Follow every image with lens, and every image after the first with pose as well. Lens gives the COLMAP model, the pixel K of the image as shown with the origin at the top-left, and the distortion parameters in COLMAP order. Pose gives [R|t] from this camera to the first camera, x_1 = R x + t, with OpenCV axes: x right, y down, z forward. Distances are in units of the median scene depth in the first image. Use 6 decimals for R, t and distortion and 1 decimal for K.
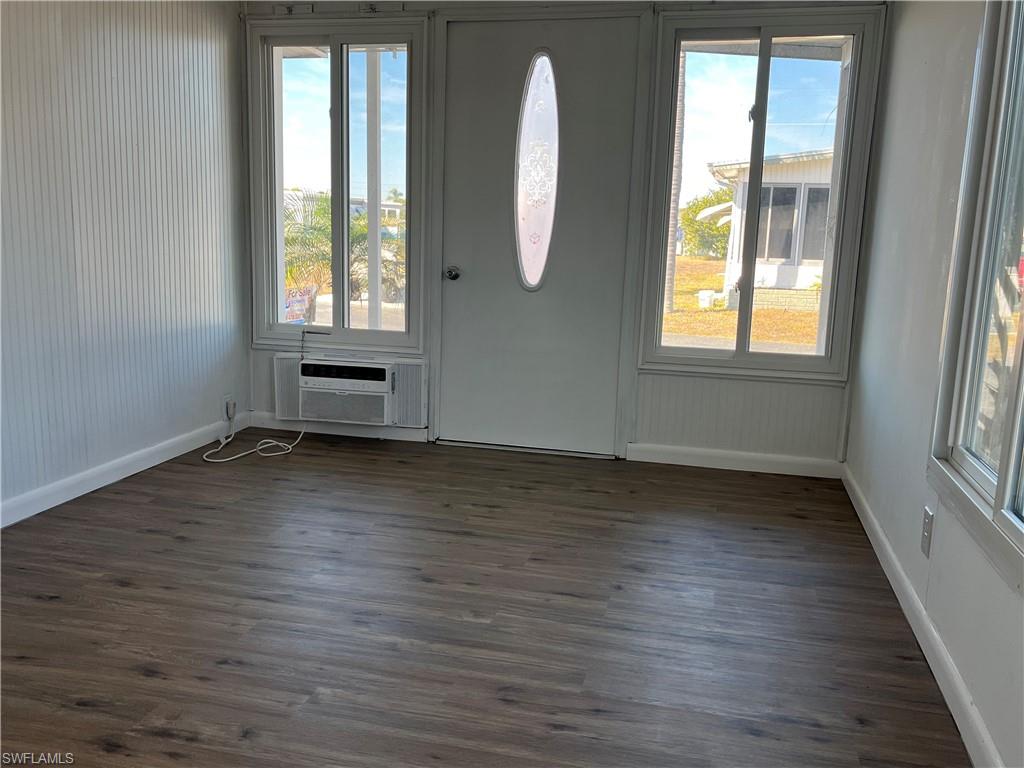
lens RADIAL K [[915.5, 0, 511.8], [0, 915.5, 385.6], [0, 0, 1]] dist [0.050760, -0.052831]
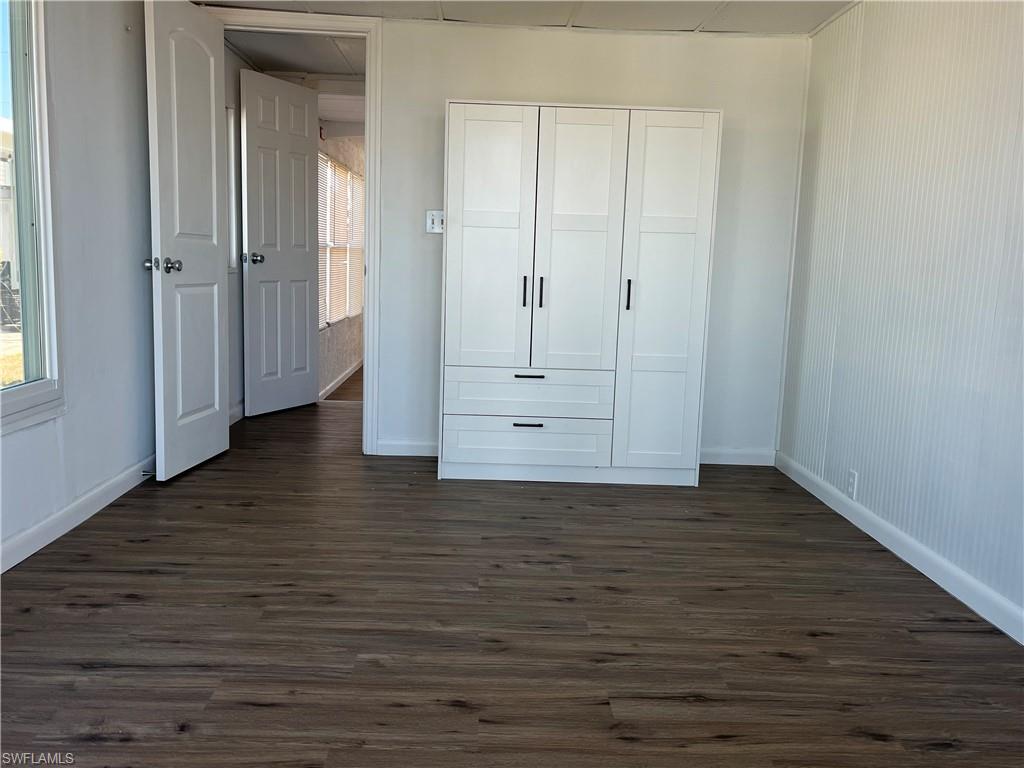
lens RADIAL K [[915.5, 0, 511.6], [0, 915.5, 384.2], [0, 0, 1]] dist [0.050760, -0.052831]
pose [[-0.965662, -0.028694, -0.258211, 0.081002], [-0.106609, 0.950114, 0.293116, -0.312766], [0.236920, 0.310579, -0.920549, 1.998745]]
